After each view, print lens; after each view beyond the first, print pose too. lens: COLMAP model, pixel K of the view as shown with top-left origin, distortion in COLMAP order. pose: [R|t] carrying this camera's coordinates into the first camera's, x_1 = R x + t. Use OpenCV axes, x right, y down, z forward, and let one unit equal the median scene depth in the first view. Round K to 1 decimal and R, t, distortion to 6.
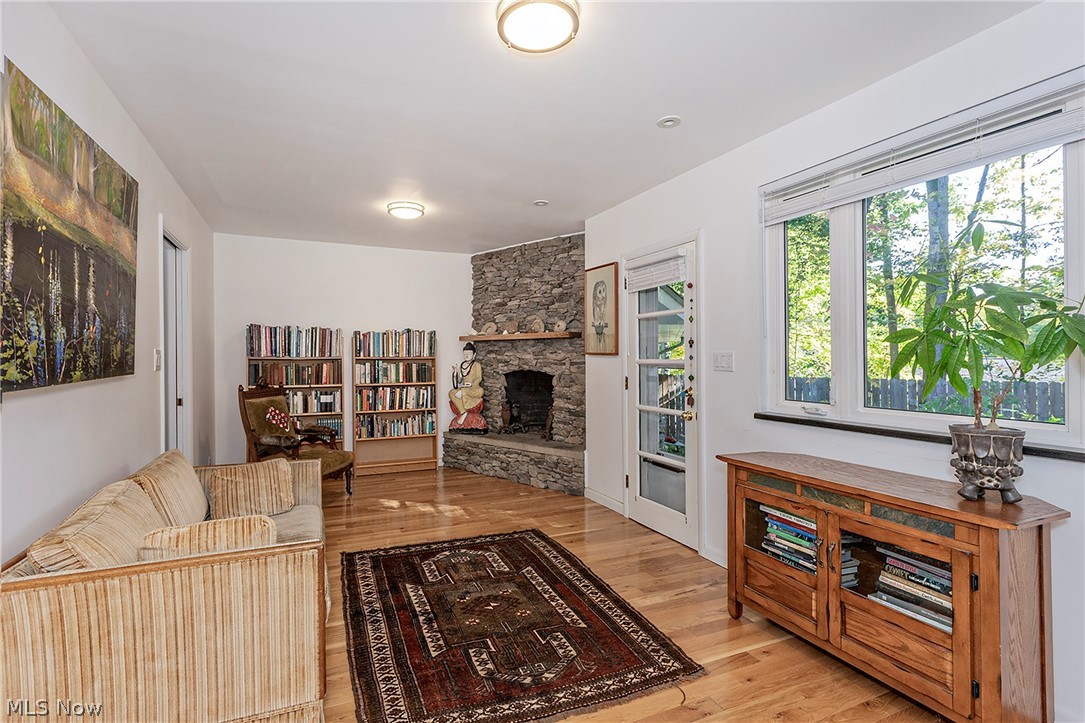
lens RADIAL K [[477.5, 0, 473.7], [0, 477.5, 390.7], [0, 0, 1]] dist [0.004082, -0.000618]
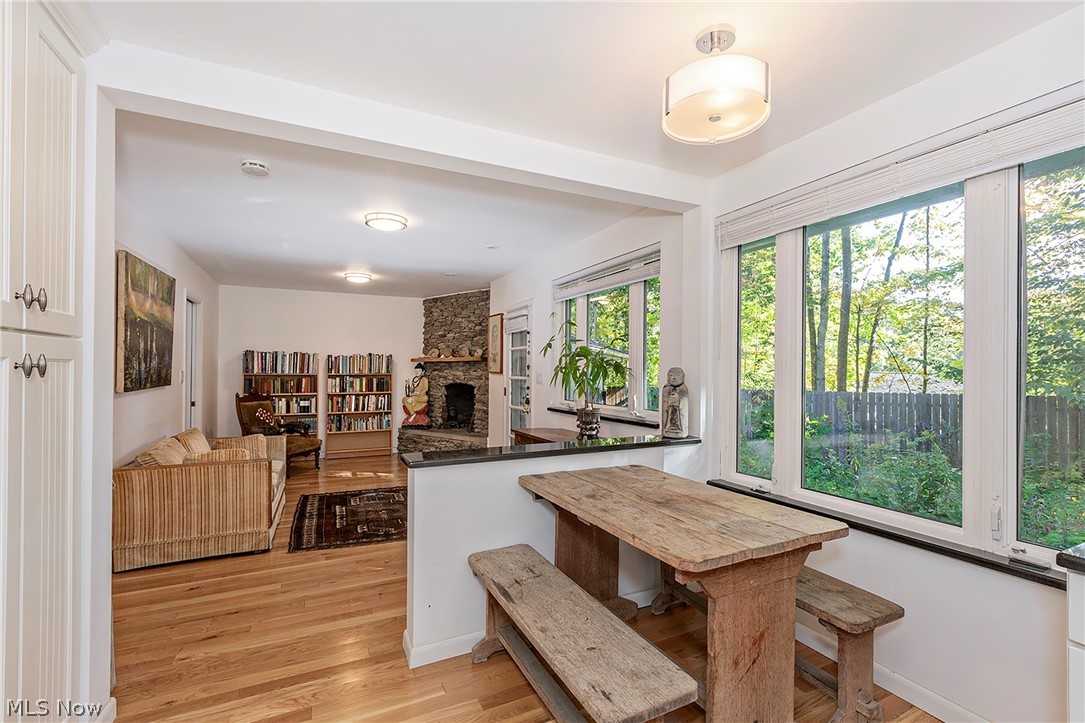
lens RADIAL K [[461.9, 0, 550.9], [0, 461.9, 387.3], [0, 0, 1]] dist [0.001450, 0.000164]
pose [[0.991317, 0.000082, 0.131497, 0.228157], [0.004352, 0.999432, -0.033431, 0.018252], [-0.131425, 0.033713, 0.990753, -0.434785]]
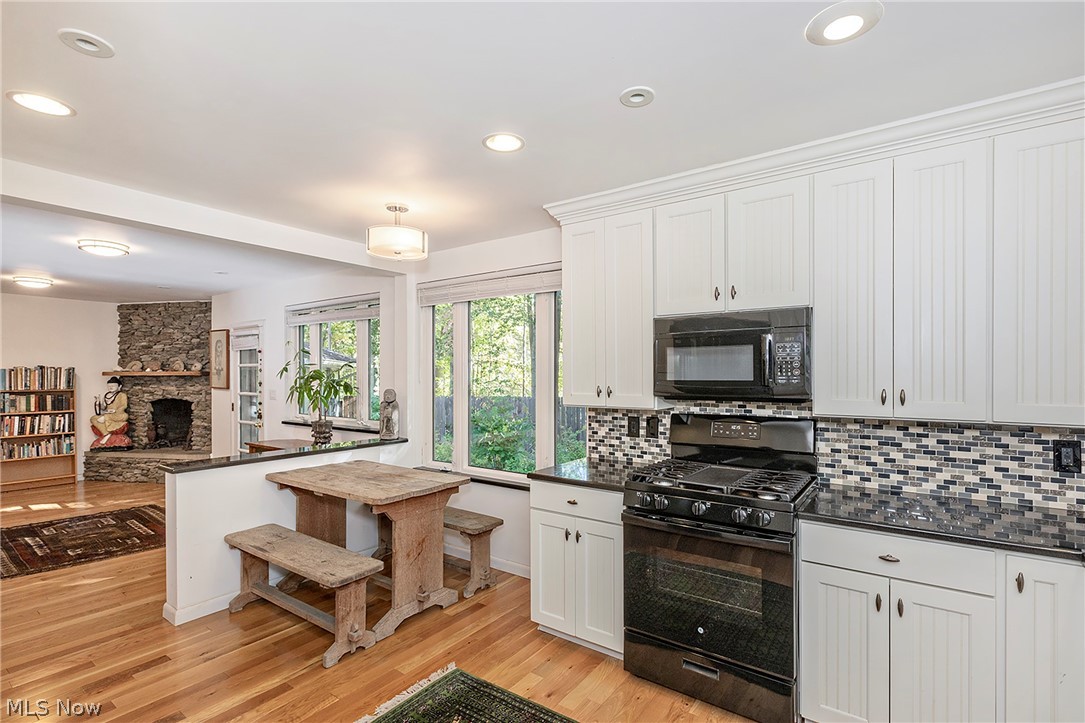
lens RADIAL K [[477.5, 0, 534.5], [0, 477.5, 387.7], [0, 0, 1]] dist [0.004082, -0.000618]
pose [[0.808422, -0.008717, 0.588539, 0.165961], [0.035697, 0.998776, -0.034241, 0.008772], [-0.587520, 0.048690, 0.807744, -0.739499]]
